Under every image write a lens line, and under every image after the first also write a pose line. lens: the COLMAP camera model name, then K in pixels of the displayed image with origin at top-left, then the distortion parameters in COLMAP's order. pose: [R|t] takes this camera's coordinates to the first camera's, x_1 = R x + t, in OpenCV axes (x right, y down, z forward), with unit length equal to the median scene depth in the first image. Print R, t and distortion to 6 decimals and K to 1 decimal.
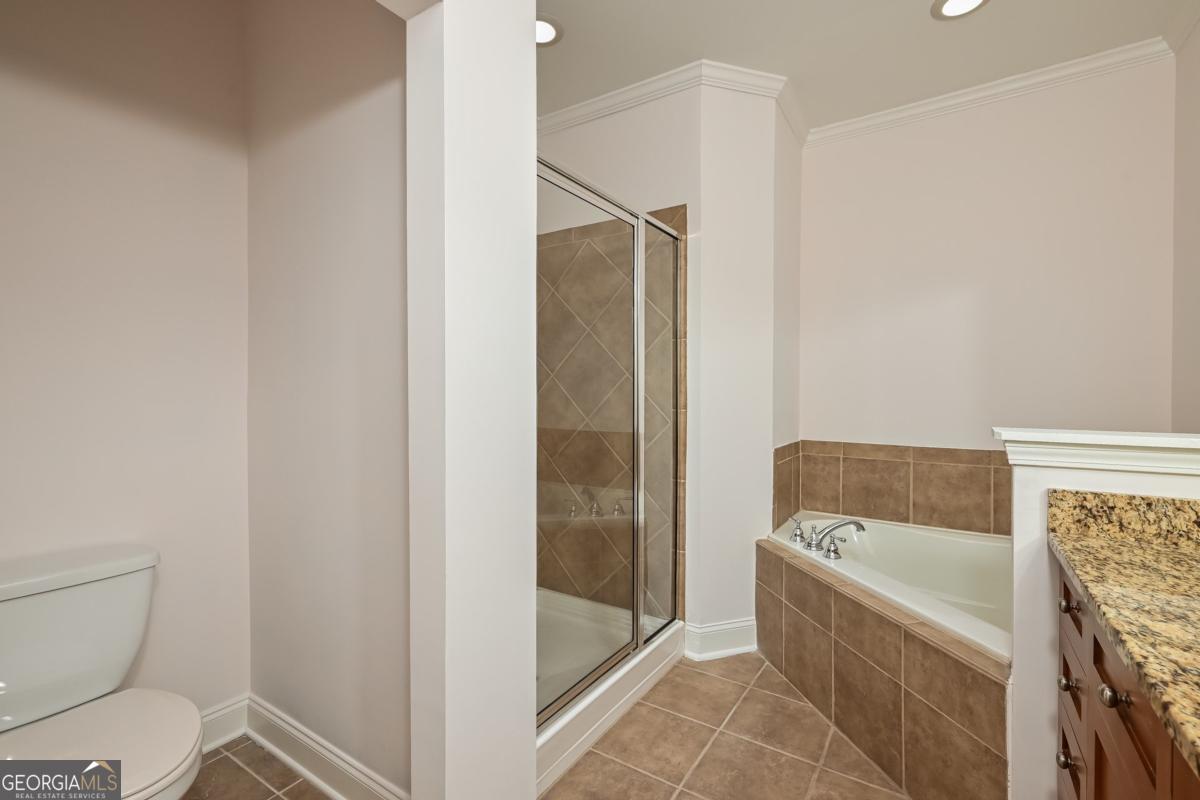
lens RADIAL K [[526.9, 0, 597.4], [0, 526.9, 397.0], [0, 0, 1]] dist [0.001152, 0.000216]
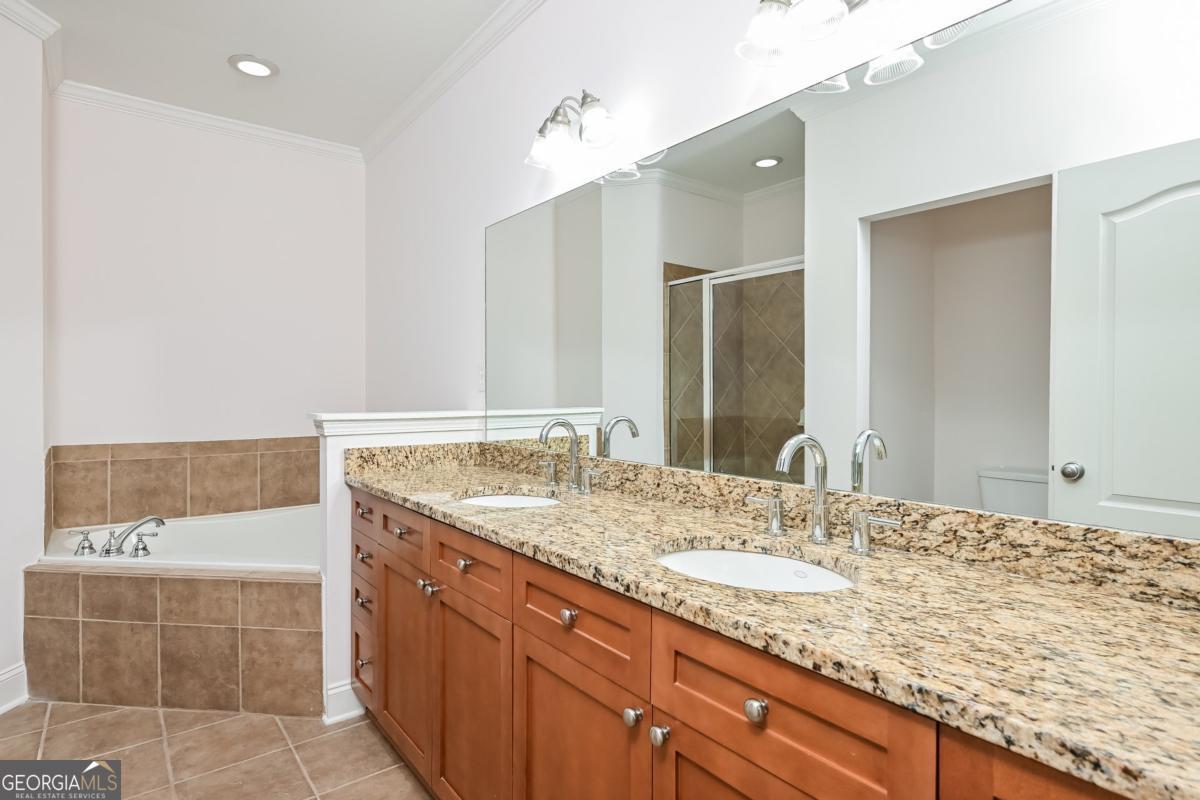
lens RADIAL K [[625.3, 0, 599.7], [0, 625.3, 396.6], [0, 0, 1]] dist [-0.003672, -0.001078]
pose [[0.318324, -0.009167, 0.947938, -0.336534], [0.006602, 0.999950, 0.007453, 0.001893], [-0.947959, 0.003886, 0.318369, -0.167535]]
